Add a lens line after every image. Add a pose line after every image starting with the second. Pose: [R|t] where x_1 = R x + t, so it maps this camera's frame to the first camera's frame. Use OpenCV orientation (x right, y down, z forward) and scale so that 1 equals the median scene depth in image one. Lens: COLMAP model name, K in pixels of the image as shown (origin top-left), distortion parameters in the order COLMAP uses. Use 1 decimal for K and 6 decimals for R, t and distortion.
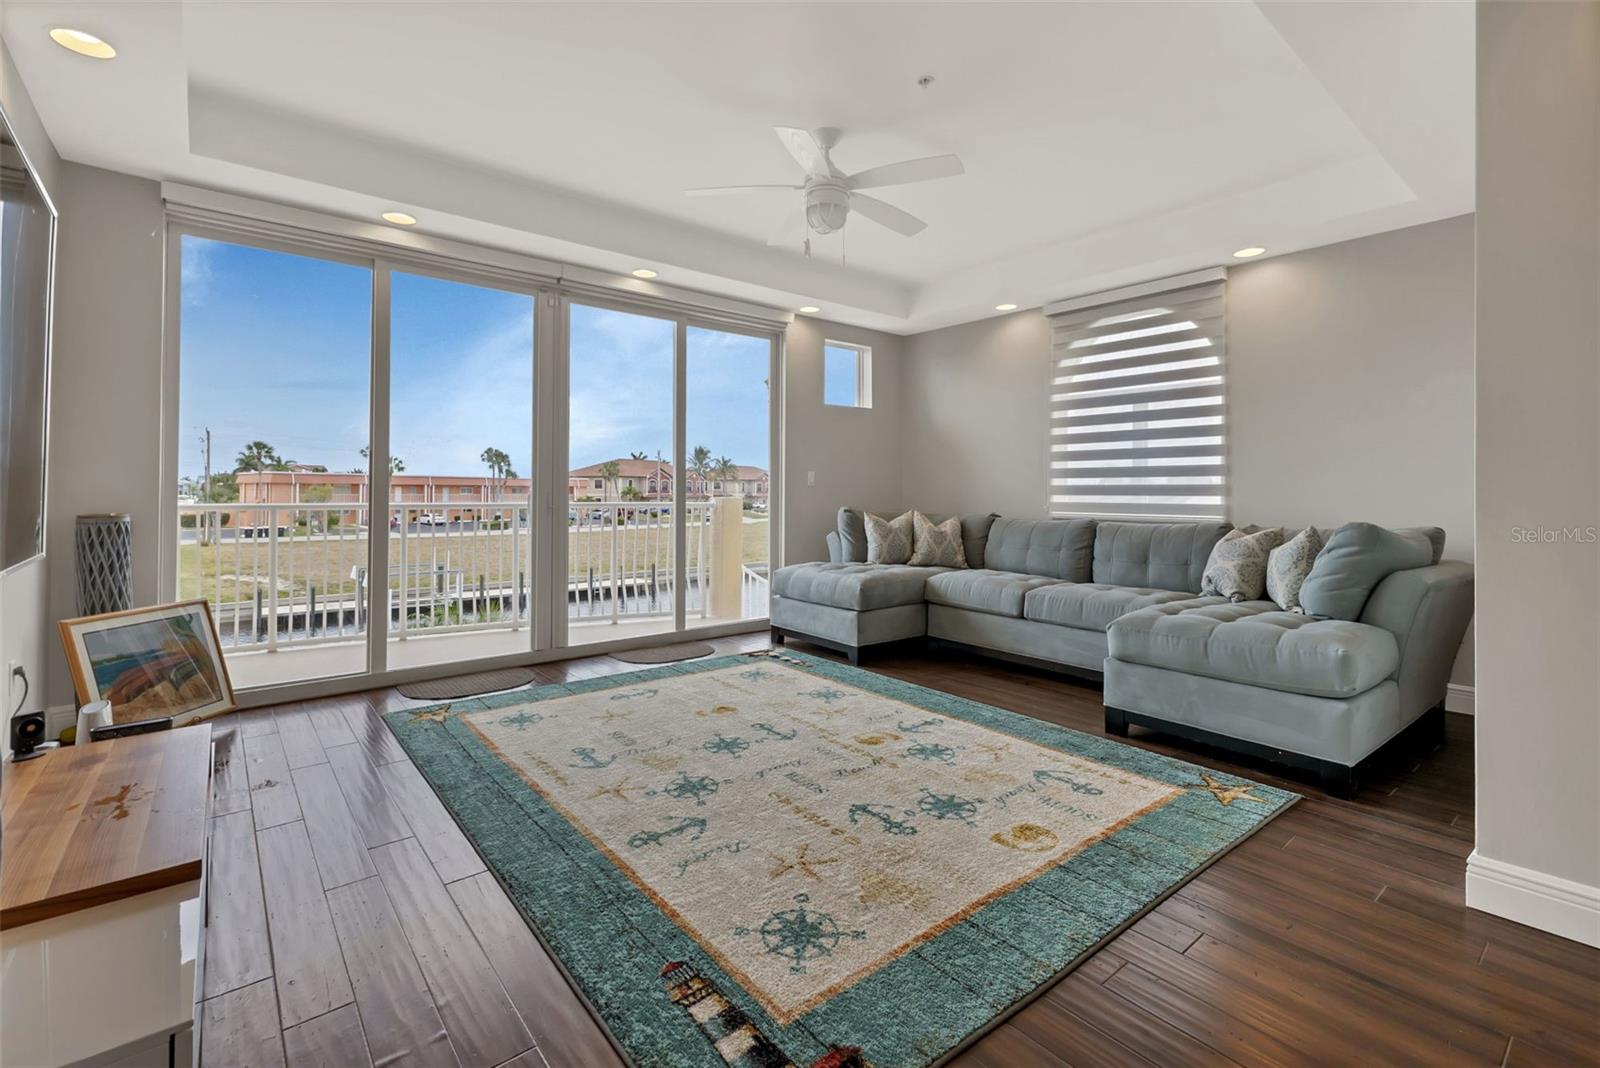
lens RADIAL K [[721.0, 0, 814.2], [0, 721.0, 473.3], [0, 0, 1]] dist [0.000340, -0.000151]
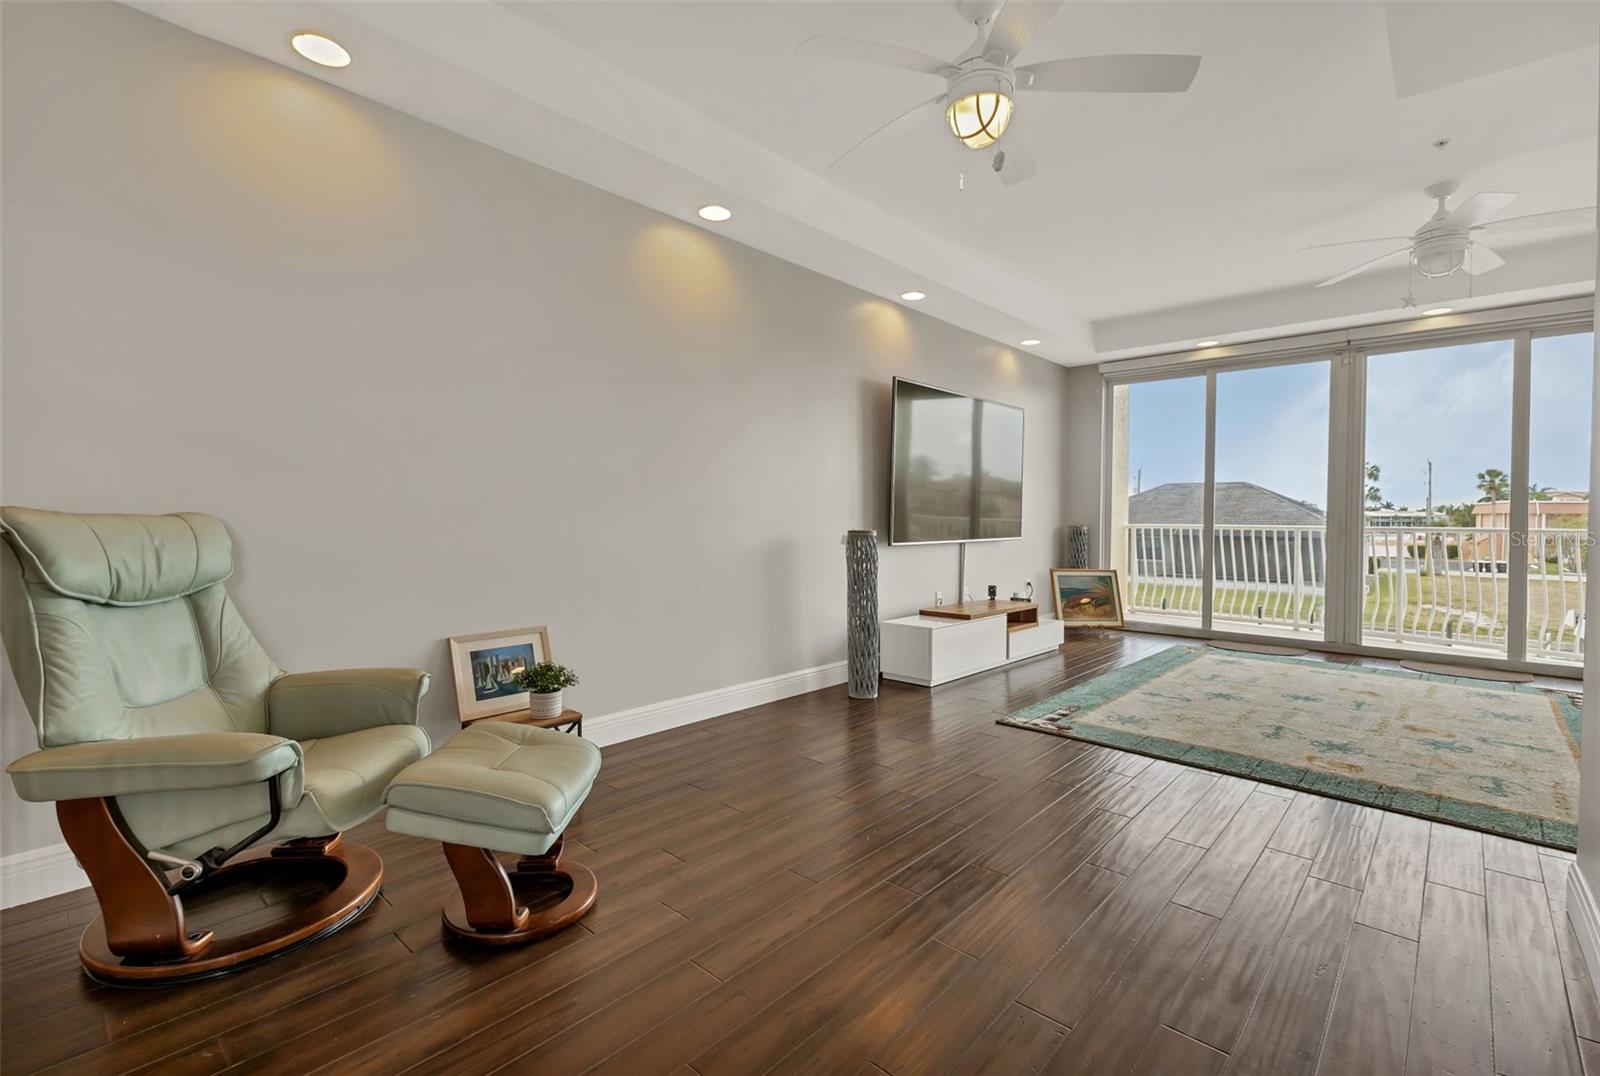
lens RADIAL K [[719.7, 0, 800.0], [0, 719.7, 538.0], [0, 0, 1]] dist [0.021781, 0.000130]
pose [[0.129373, 0.027203, -0.991223, 0.744655], [0.017753, 0.999400, 0.029745, 0.009142], [0.991437, -0.021445, 0.128813, -0.081767]]
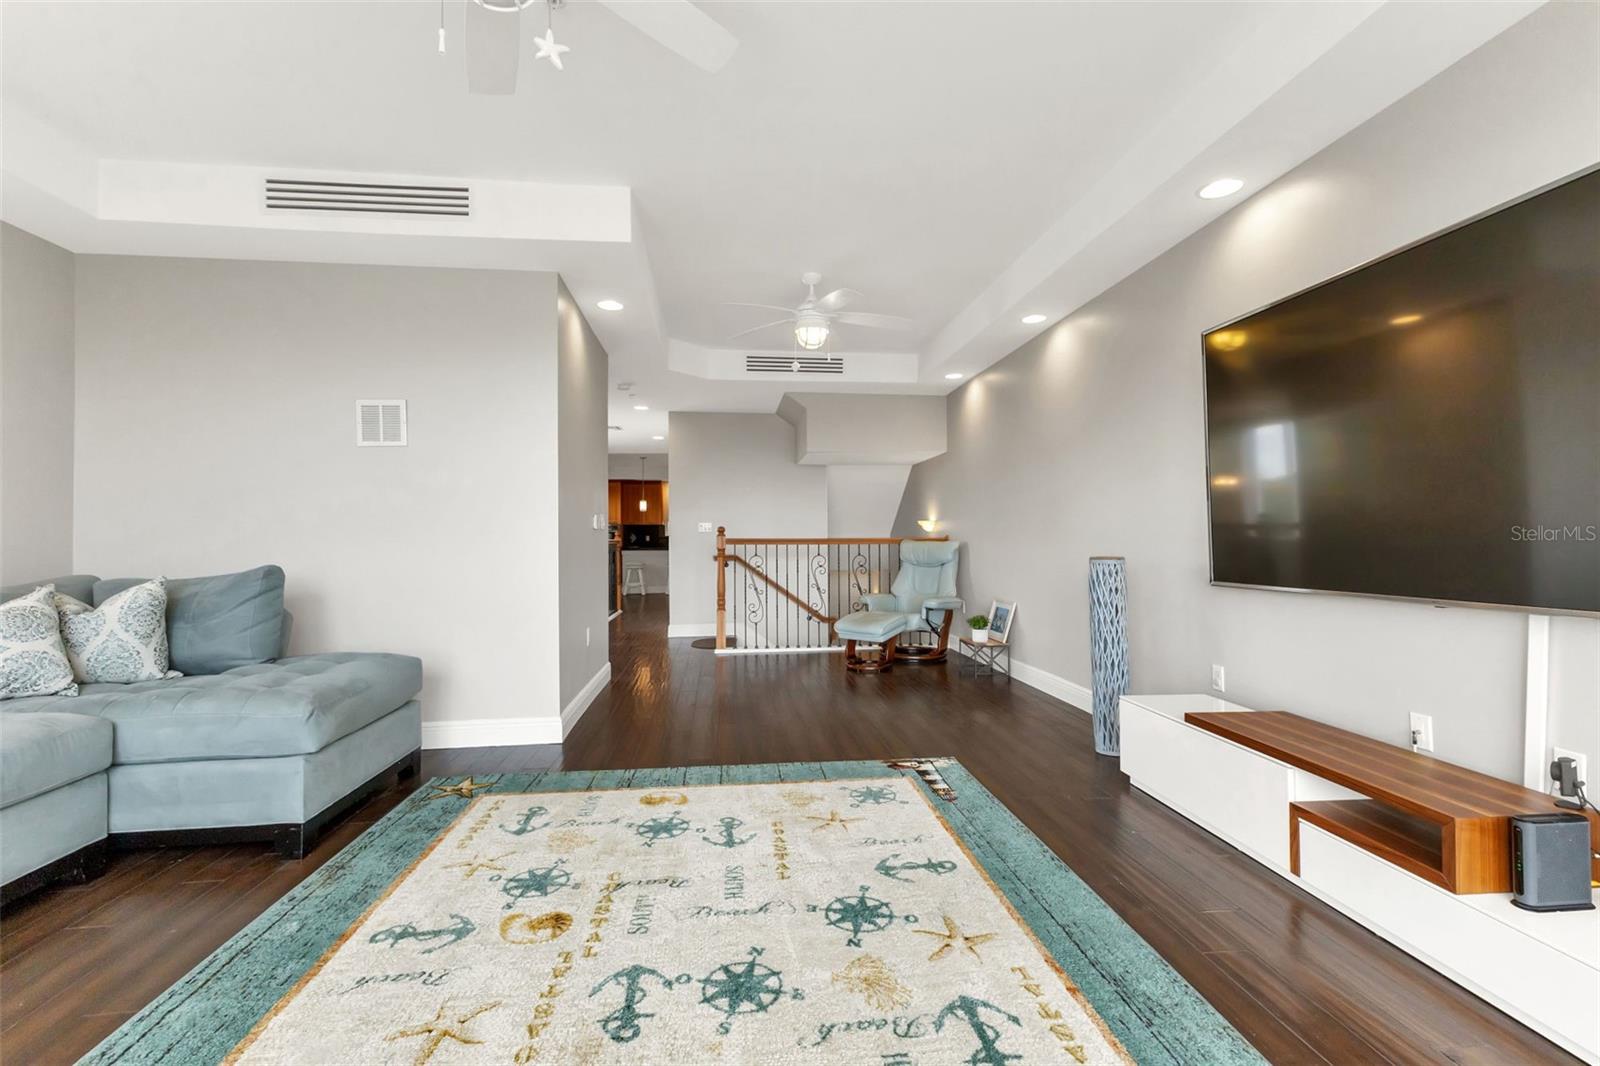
lens RADIAL K [[711.8, 0, 799.7], [0, 711.8, 515.2], [0, 0, 1]] dist [0.009249, -0.000588]
pose [[-0.828179, 0.019010, 0.560141, -0.315186], [-0.010167, 0.998751, -0.048928, 0.025847], [-0.560372, -0.046216, -0.826951, 0.959540]]
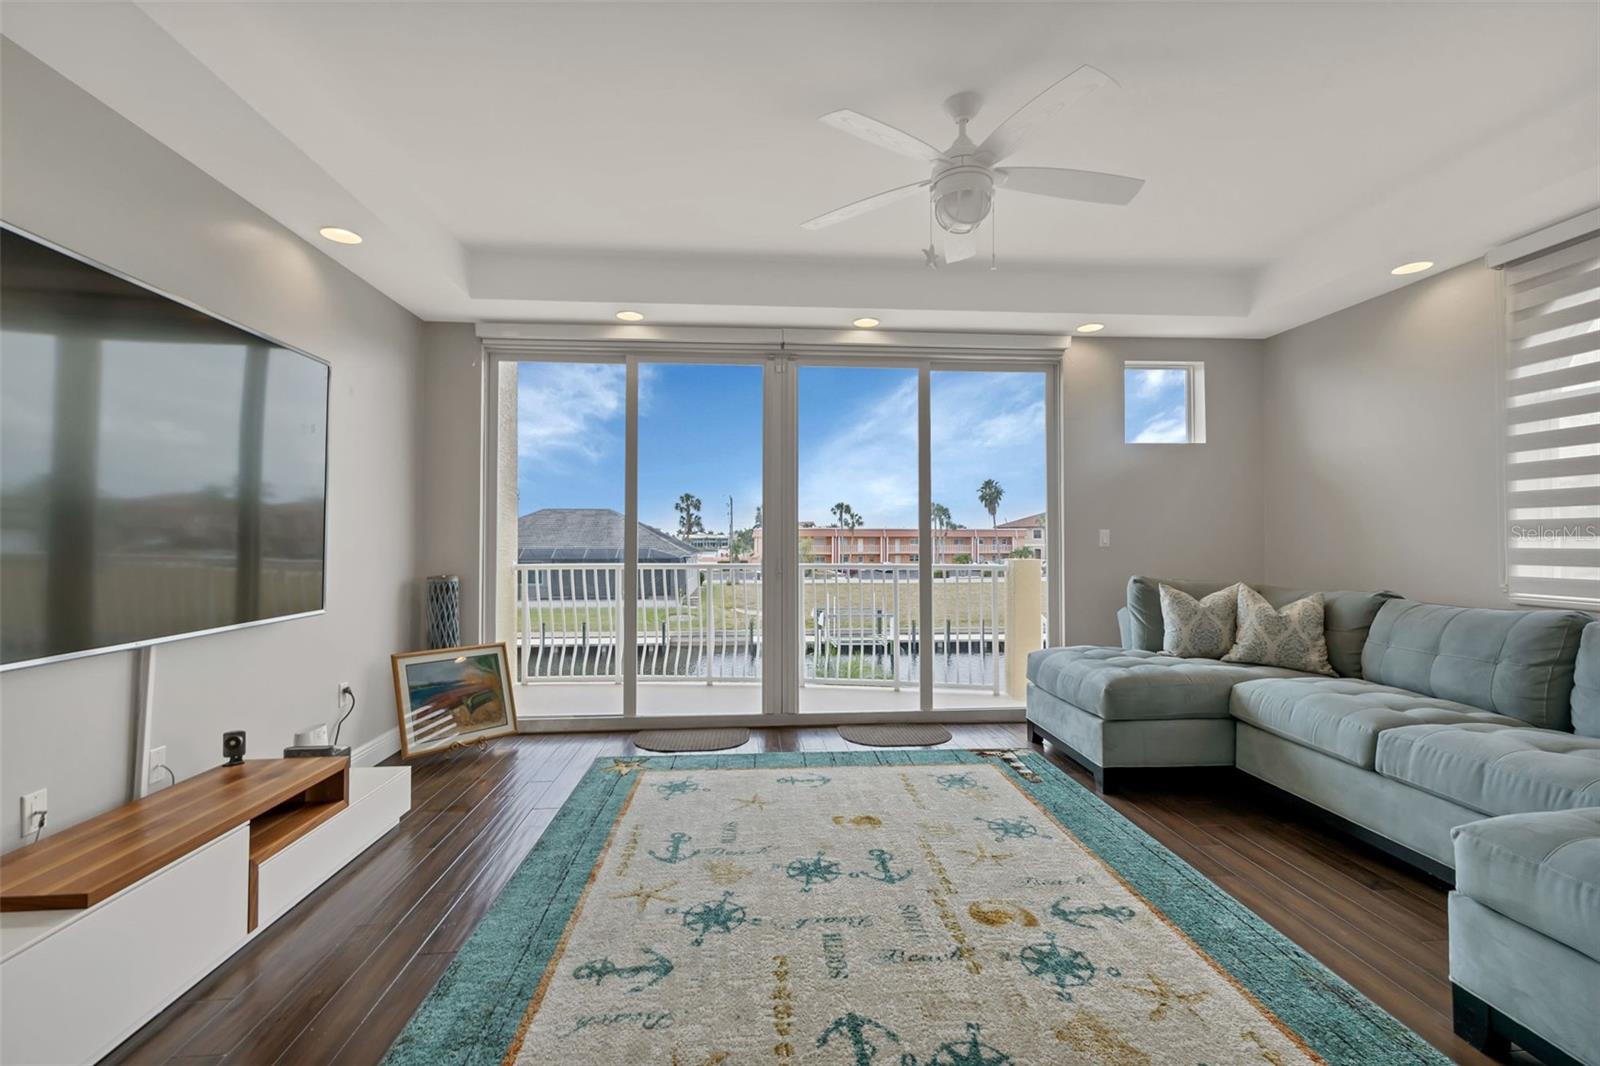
lens RADIAL K [[711.8, 0, 799.7], [0, 711.8, 515.2], [0, 0, 1]] dist [0.009249, -0.000588]
pose [[0.811284, -0.025915, -0.584077, 0.238195], [0.019237, 0.999659, -0.017634, -0.013904], [0.584335, 0.003071, 0.811507, 0.209664]]
